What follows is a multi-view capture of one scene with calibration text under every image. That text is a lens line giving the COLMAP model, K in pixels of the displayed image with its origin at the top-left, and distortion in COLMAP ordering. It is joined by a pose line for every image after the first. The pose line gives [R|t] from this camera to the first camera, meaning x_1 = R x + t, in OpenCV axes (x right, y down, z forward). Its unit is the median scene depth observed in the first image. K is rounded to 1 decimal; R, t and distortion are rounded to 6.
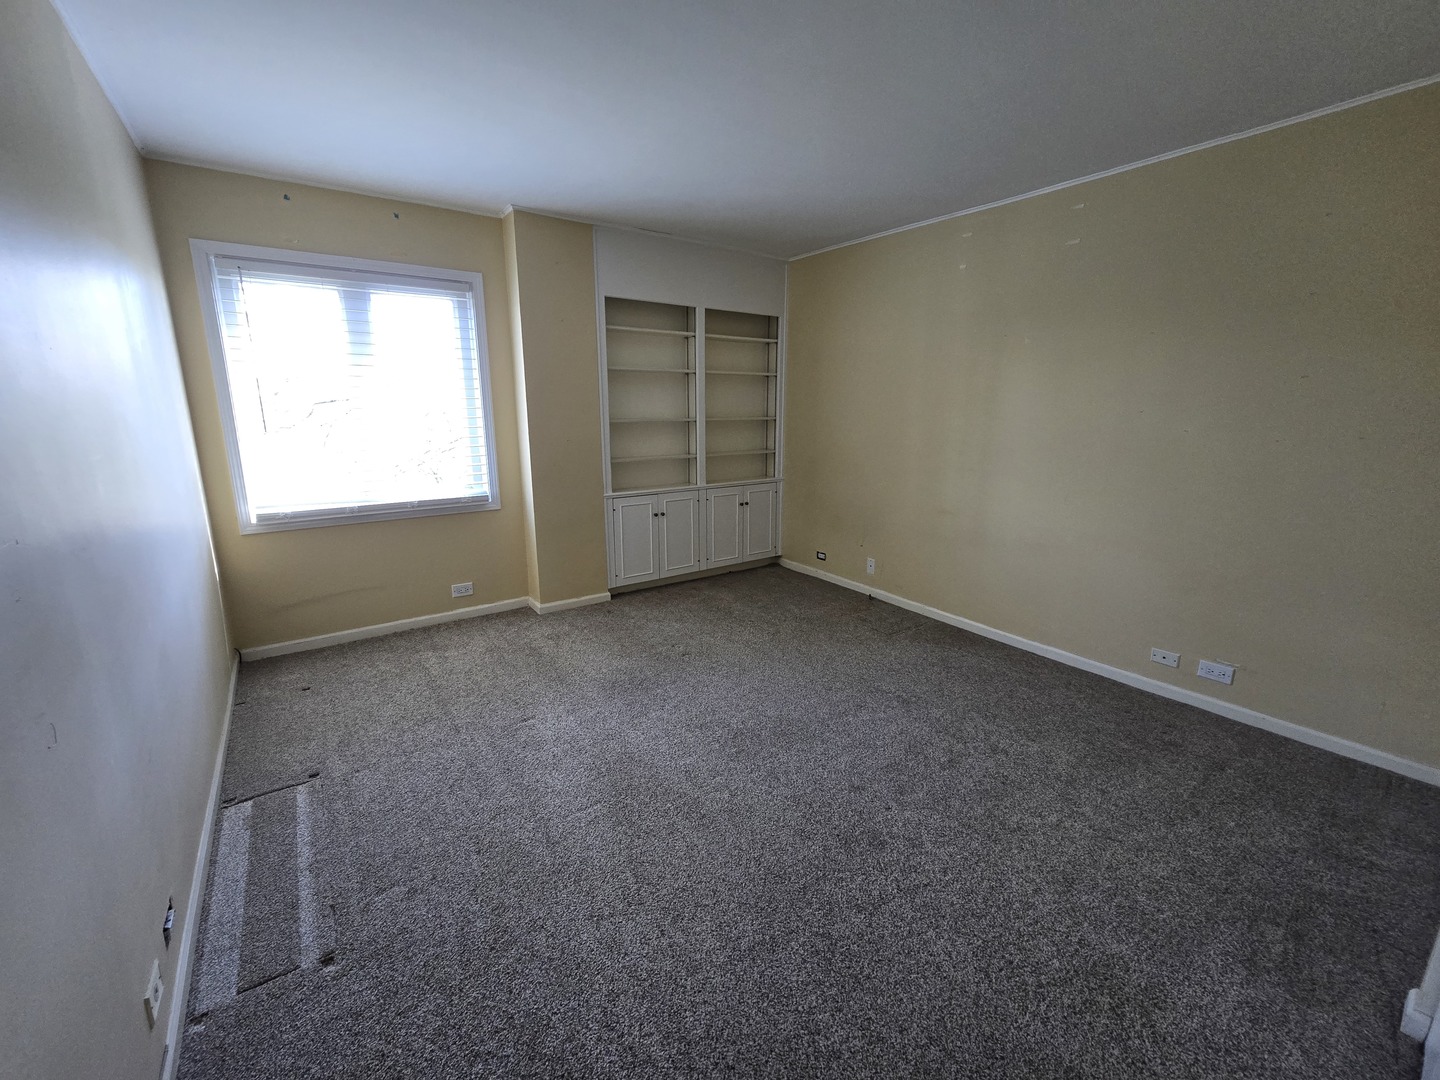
lens RADIAL K [[589.8, 0, 716.9], [0, 589.8, 543.4], [0, 0, 1]] dist [-0.002717, 0.000767]
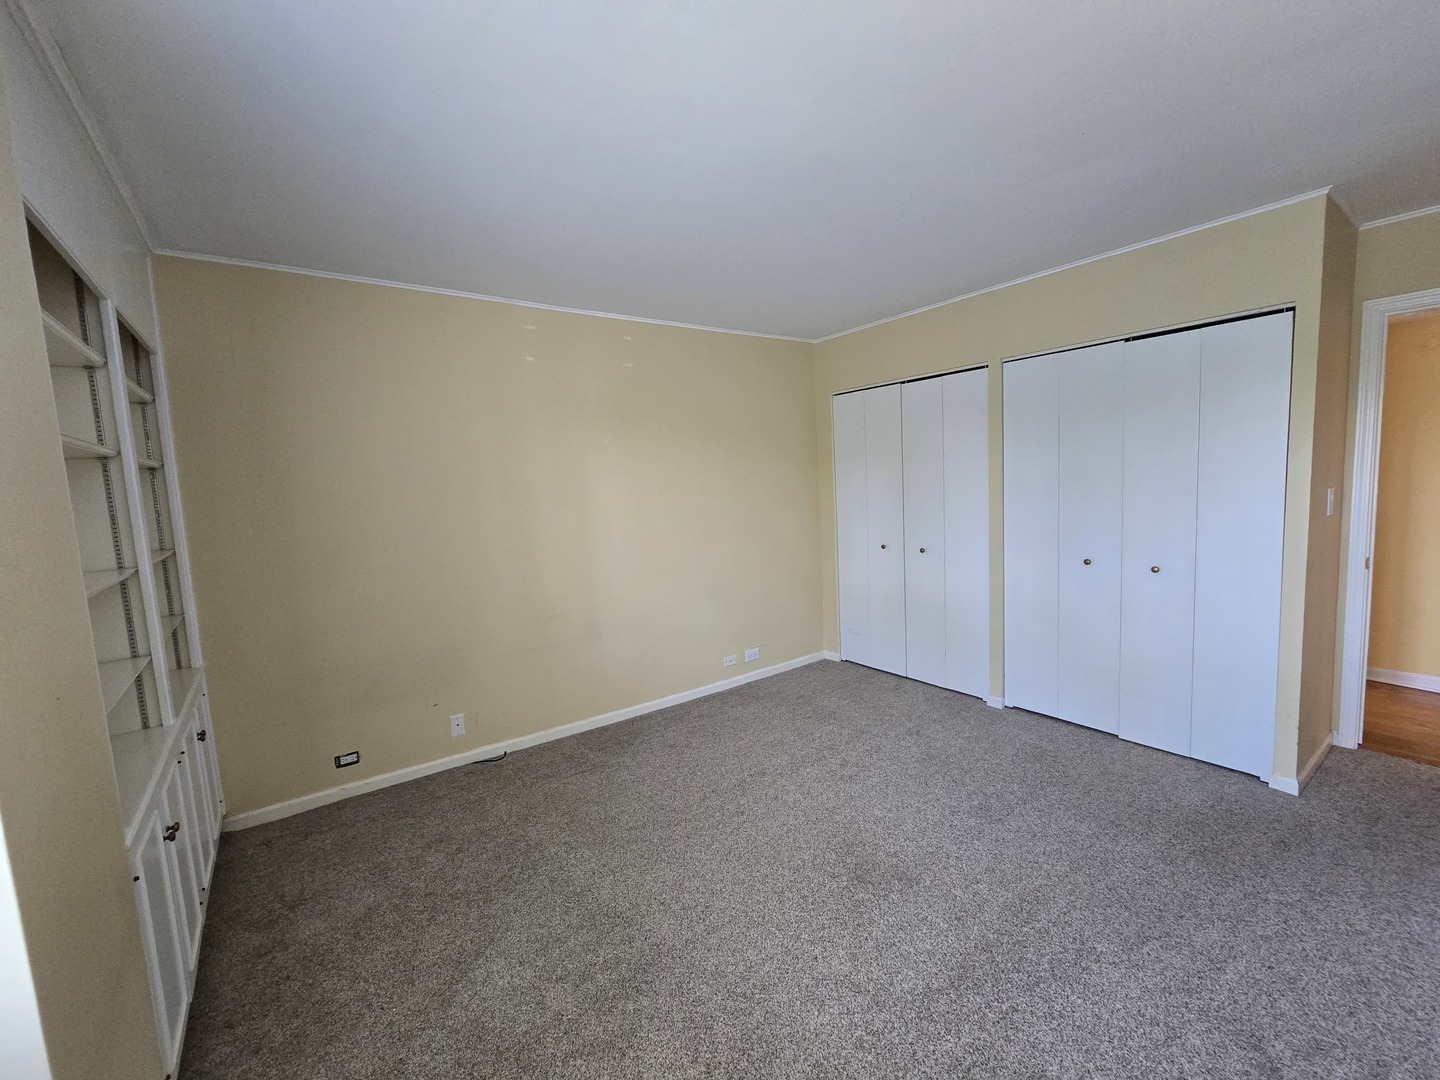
lens RADIAL K [[589.8, 0, 715.1], [0, 589.8, 539.1], [0, 0, 1]] dist [-0.002717, 0.000767]
pose [[0.000790, -0.092288, 0.995732, -0.434654], [0.283842, 0.954800, 0.088269, -0.152640], [-0.958871, 0.282560, 0.026950, 0.616827]]
